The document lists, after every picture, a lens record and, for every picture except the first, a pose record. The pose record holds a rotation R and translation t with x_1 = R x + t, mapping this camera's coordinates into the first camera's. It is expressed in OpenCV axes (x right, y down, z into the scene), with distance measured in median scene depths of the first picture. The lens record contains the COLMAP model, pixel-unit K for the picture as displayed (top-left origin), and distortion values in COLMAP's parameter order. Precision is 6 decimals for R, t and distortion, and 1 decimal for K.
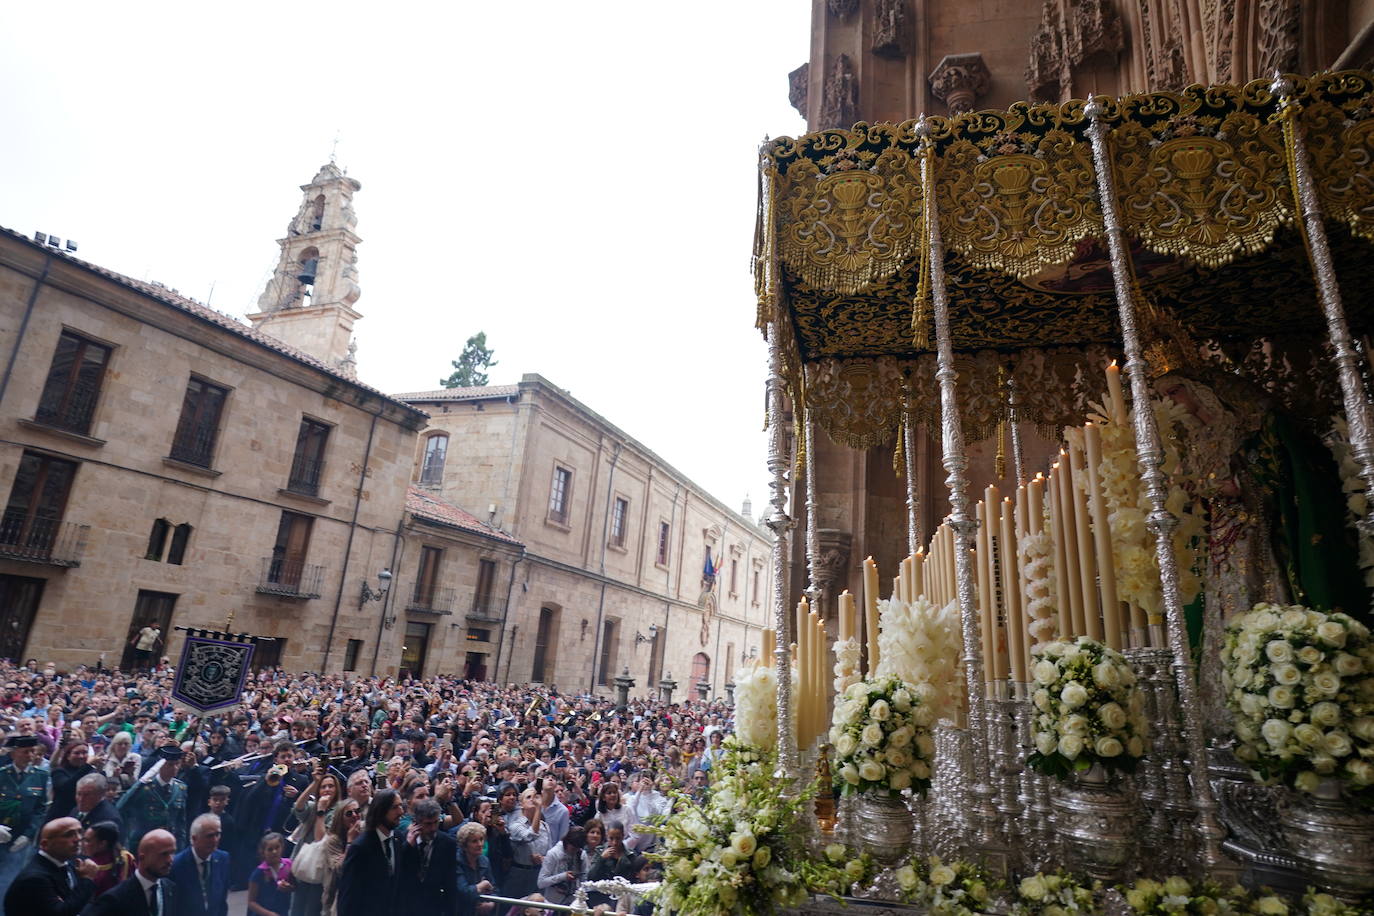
lens RADIAL K [[764.9, 0, 674.9], [0, 764.9, 466.2], [0, 0, 1]] dist [-0.031280, 0.014929]
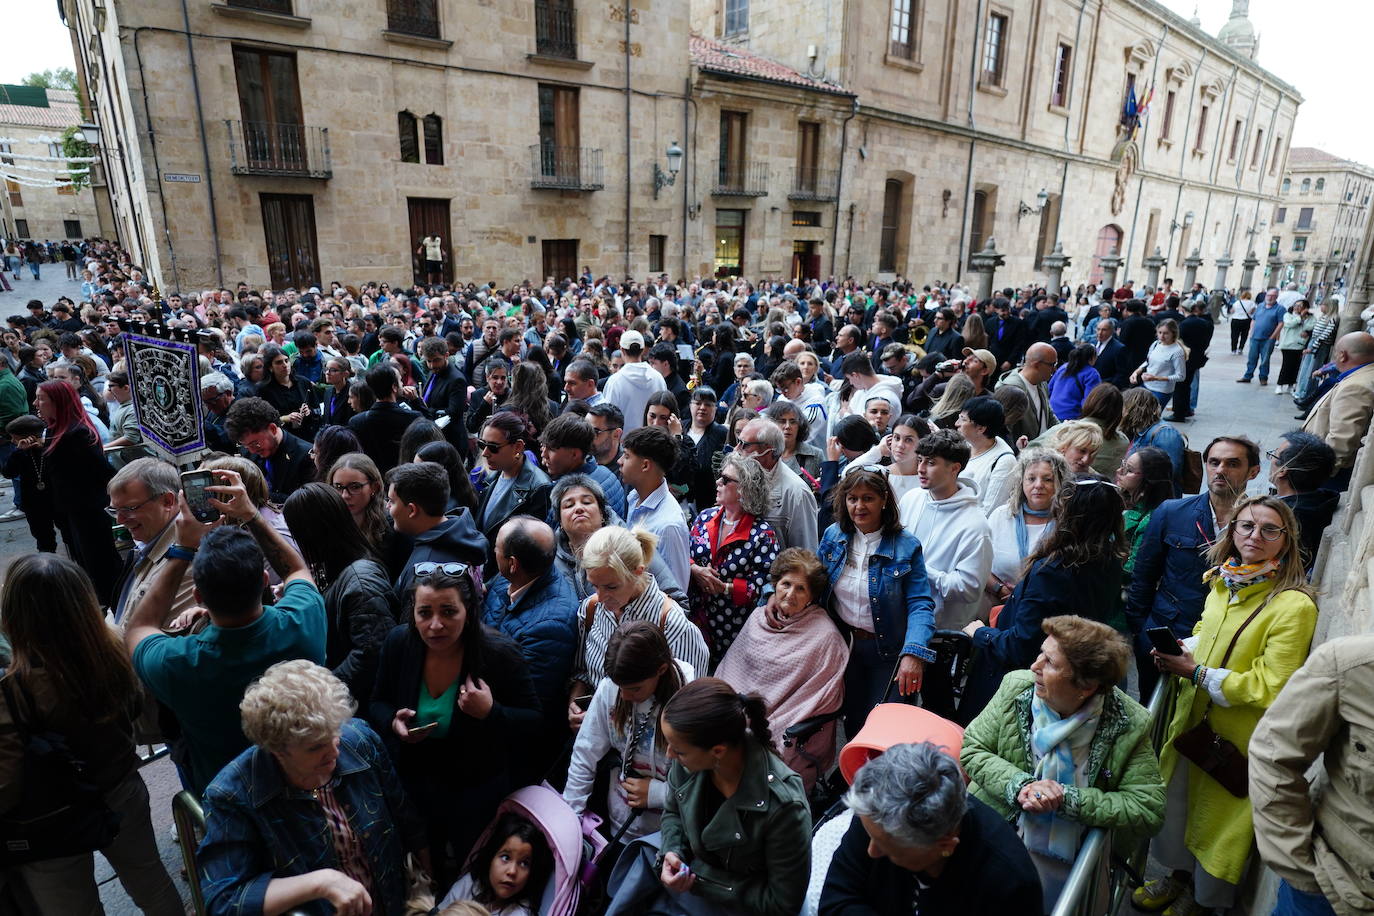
lens RADIAL K [[764.9, 0, 682.0], [0, 764.9, 460.1], [0, 0, 1]] dist [-0.031280, 0.014929]
pose [[0.890949, 0.044927, -0.451875, 0.006194], [0.179907, 0.878746, 0.442085, 0.056017], [0.416945, -0.475171, 0.774835, 0.163630]]
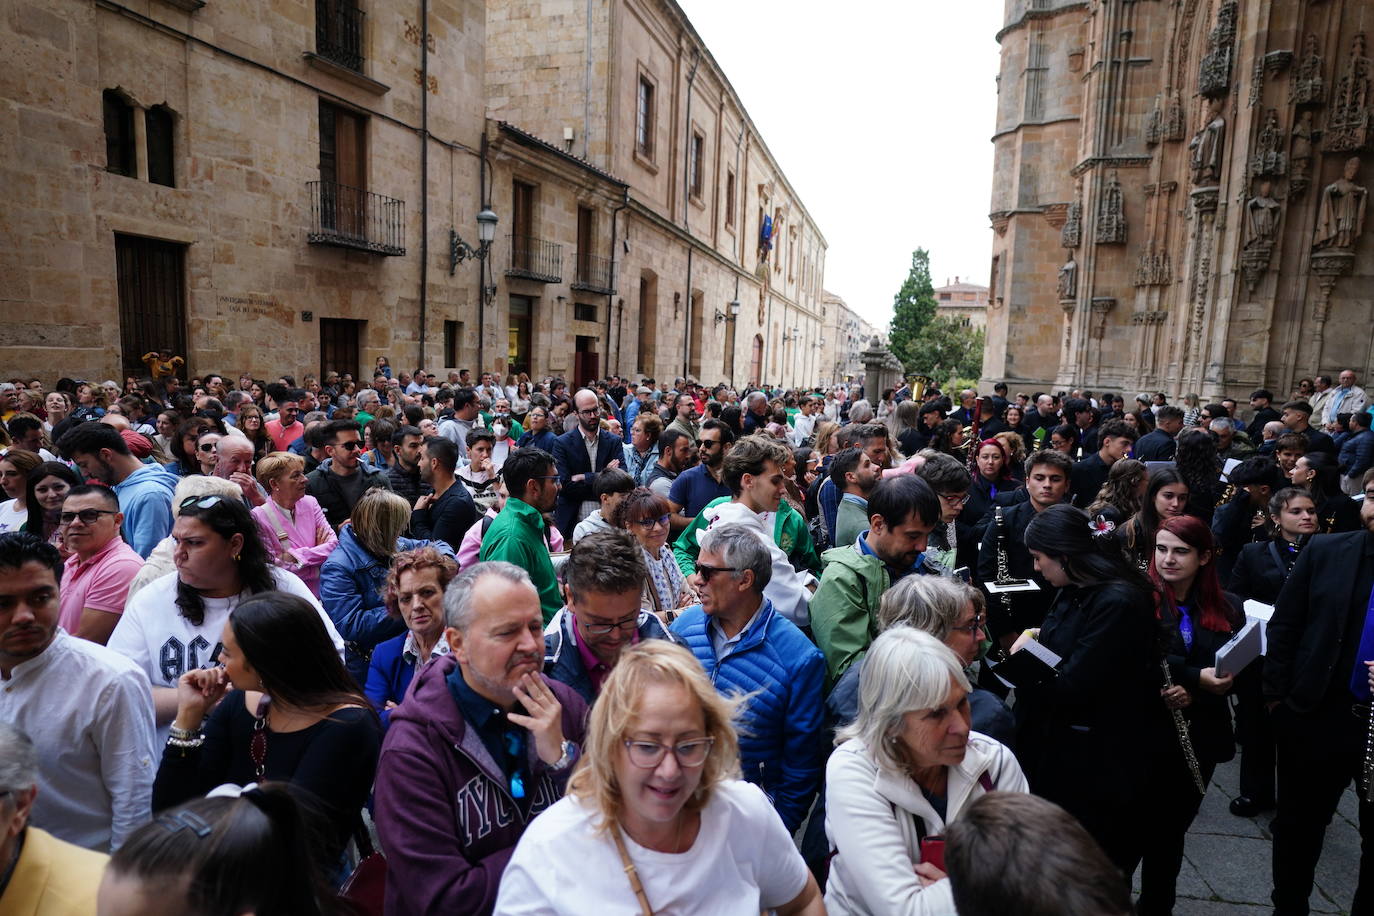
lens RADIAL K [[764.9, 0, 677.3], [0, 764.9, 457.3], [0, 0, 1]] dist [-0.031280, 0.014929]
pose [[0.994816, -0.064357, 0.078740, -0.214374], [0.030184, 0.926247, 0.375708, 0.070997], [-0.097112, -0.371383, 0.923387, 0.242282]]
